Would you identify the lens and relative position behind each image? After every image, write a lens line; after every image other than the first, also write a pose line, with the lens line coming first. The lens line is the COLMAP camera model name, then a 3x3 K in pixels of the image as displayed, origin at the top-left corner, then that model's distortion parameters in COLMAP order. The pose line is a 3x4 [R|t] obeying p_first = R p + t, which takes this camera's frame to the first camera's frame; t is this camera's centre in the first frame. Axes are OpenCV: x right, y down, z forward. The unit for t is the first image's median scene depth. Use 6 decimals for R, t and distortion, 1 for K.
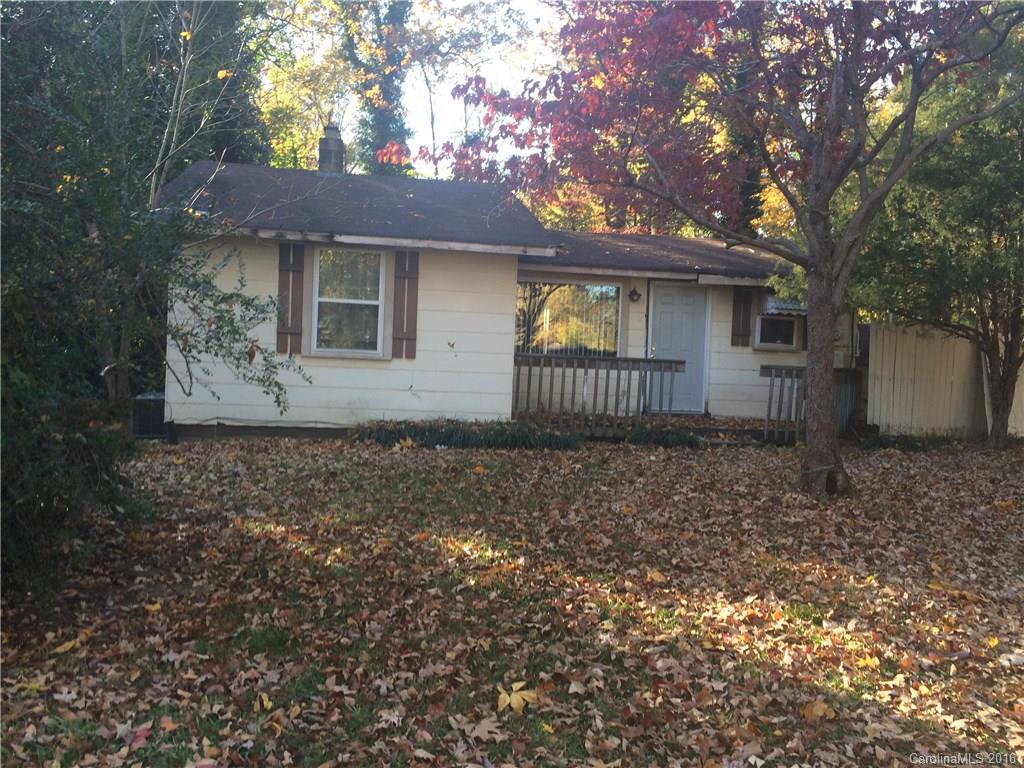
lens RADIAL K [[871.0, 0, 512.1], [0, 871.0, 382.6], [0, 0, 1]] dist [0.002555, -0.001281]
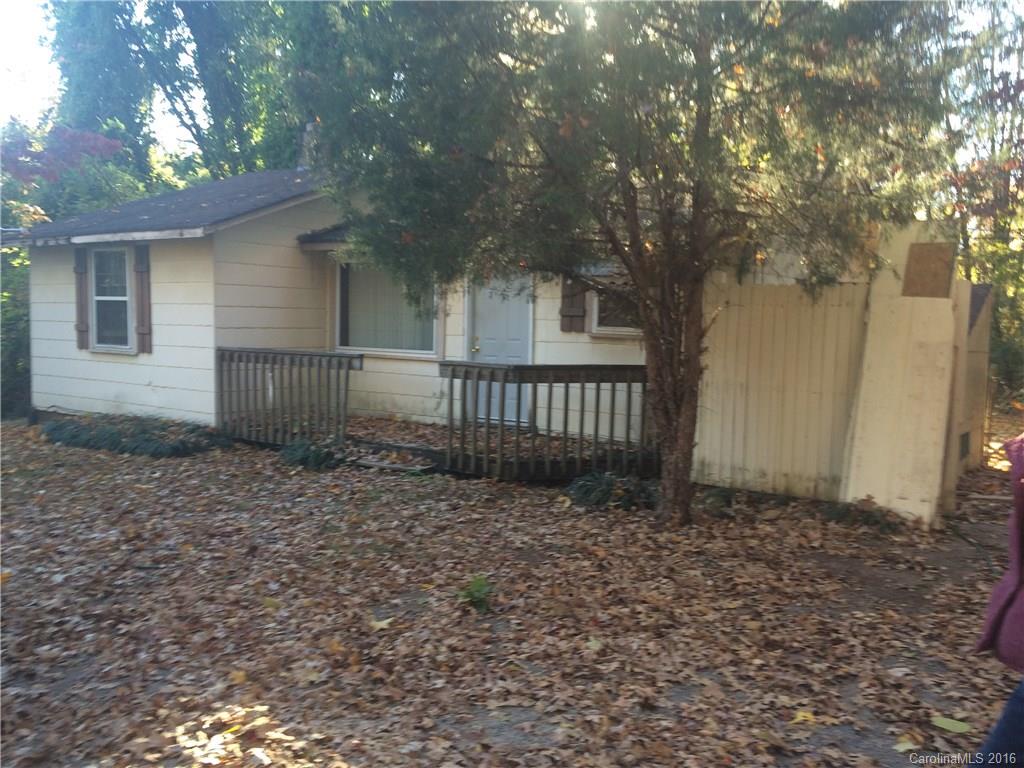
lens RADIAL K [[871.0, 0, 511.8], [0, 871.0, 386.7], [0, 0, 1]] dist [0.002555, -0.001281]
pose [[0.723976, 0.023721, -0.689417, 0.866657], [-0.010928, 0.999678, 0.022920, -0.017426], [0.689738, -0.009060, 0.724002, 0.573883]]
